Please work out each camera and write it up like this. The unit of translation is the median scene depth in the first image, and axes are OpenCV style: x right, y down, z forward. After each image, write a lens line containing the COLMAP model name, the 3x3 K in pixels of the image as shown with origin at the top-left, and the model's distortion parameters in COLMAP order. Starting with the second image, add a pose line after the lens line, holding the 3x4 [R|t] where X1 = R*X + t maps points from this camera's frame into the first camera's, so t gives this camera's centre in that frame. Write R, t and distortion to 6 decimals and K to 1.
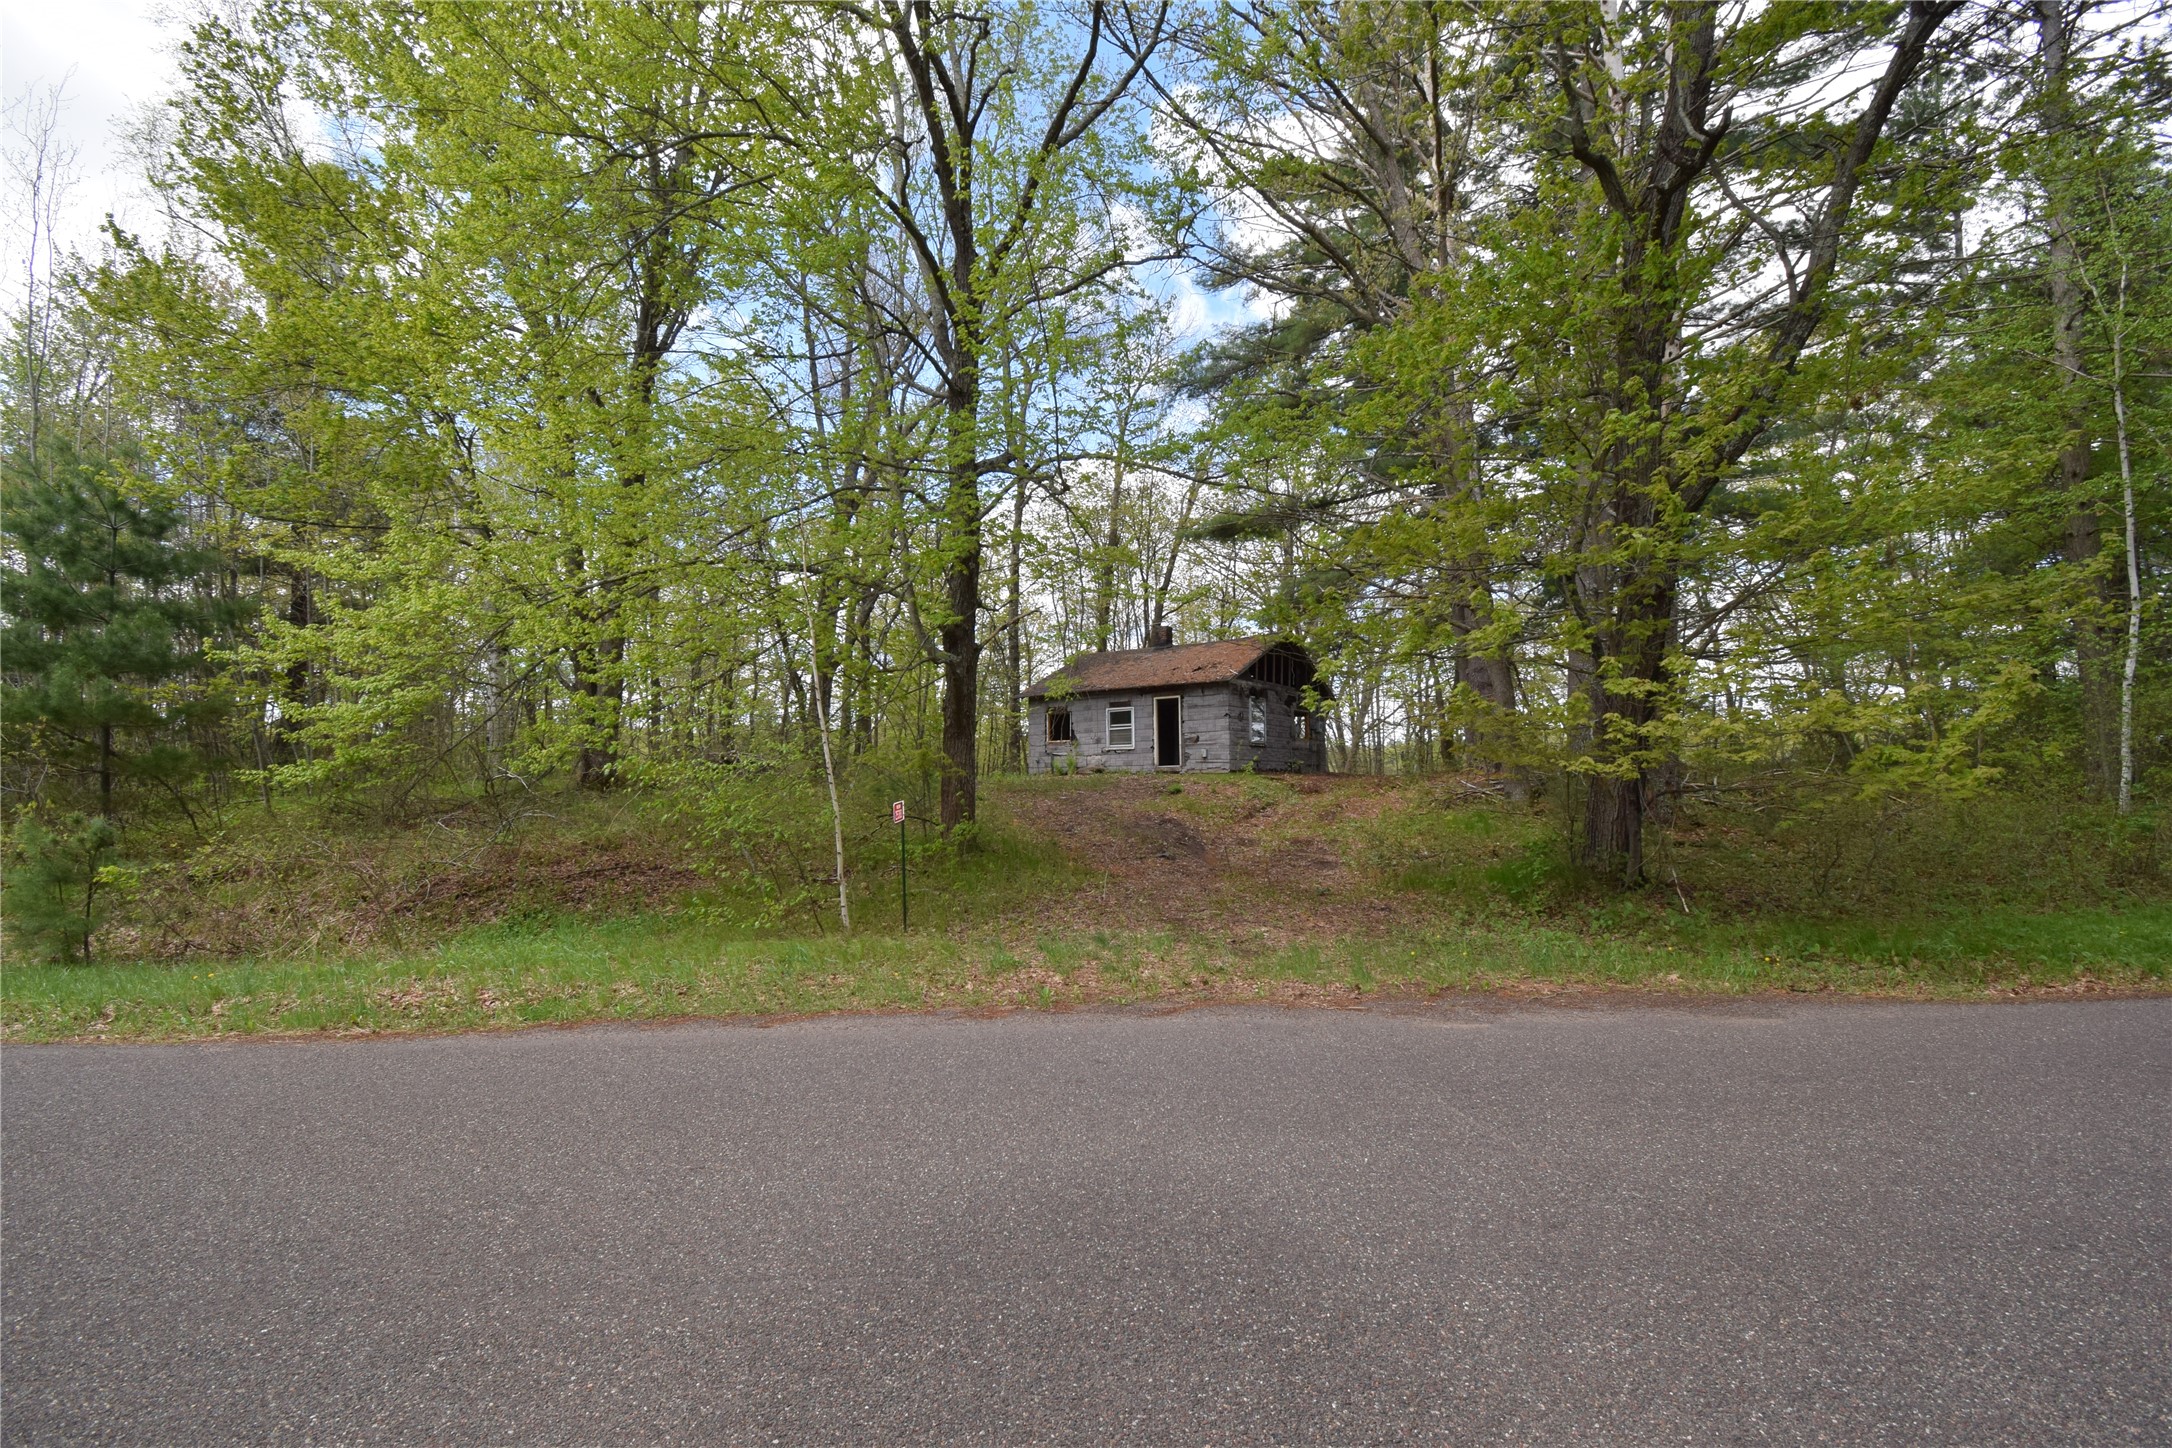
lens RADIAL K [[929.1, 0, 1086.0], [0, 929.1, 724.0], [0, 0, 1]] dist [0.000363, 0.000001]
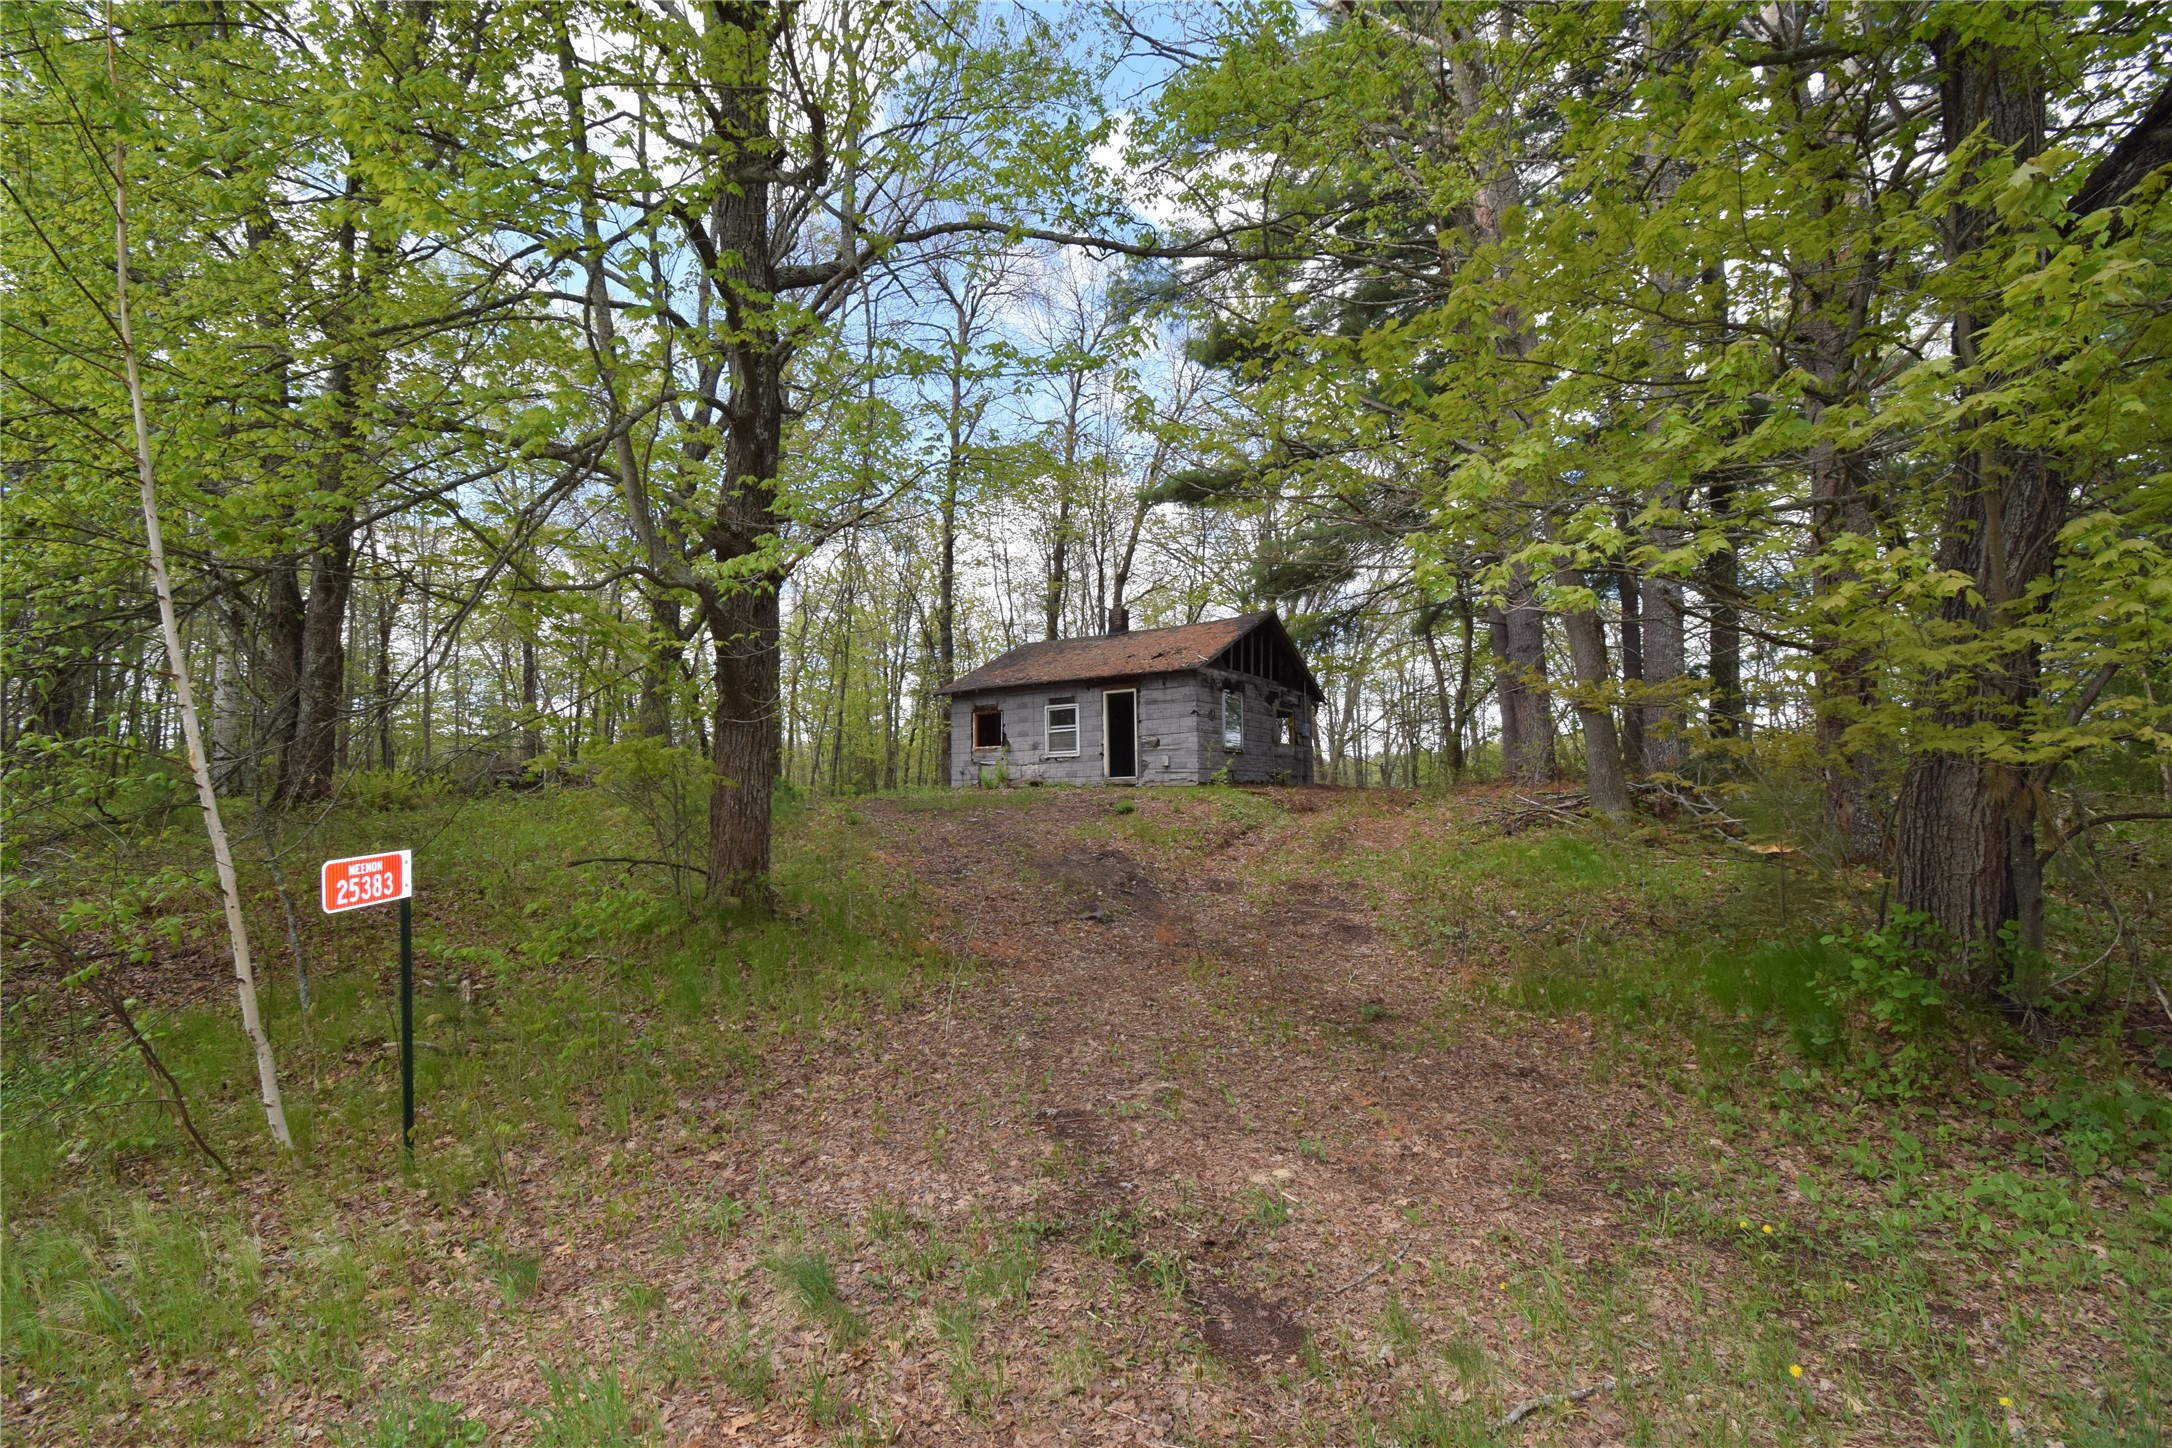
lens RADIAL K [[929.1, 0, 1086.0], [0, 929.1, 724.0], [0, 0, 1]] dist [0.000363, 0.000001]
pose [[0.999458, 0.000027, 0.032931, 0.031460], [0.000486, 0.999879, -0.015561, 0.011651], [-0.032927, 0.015568, 0.999336, 0.201369]]
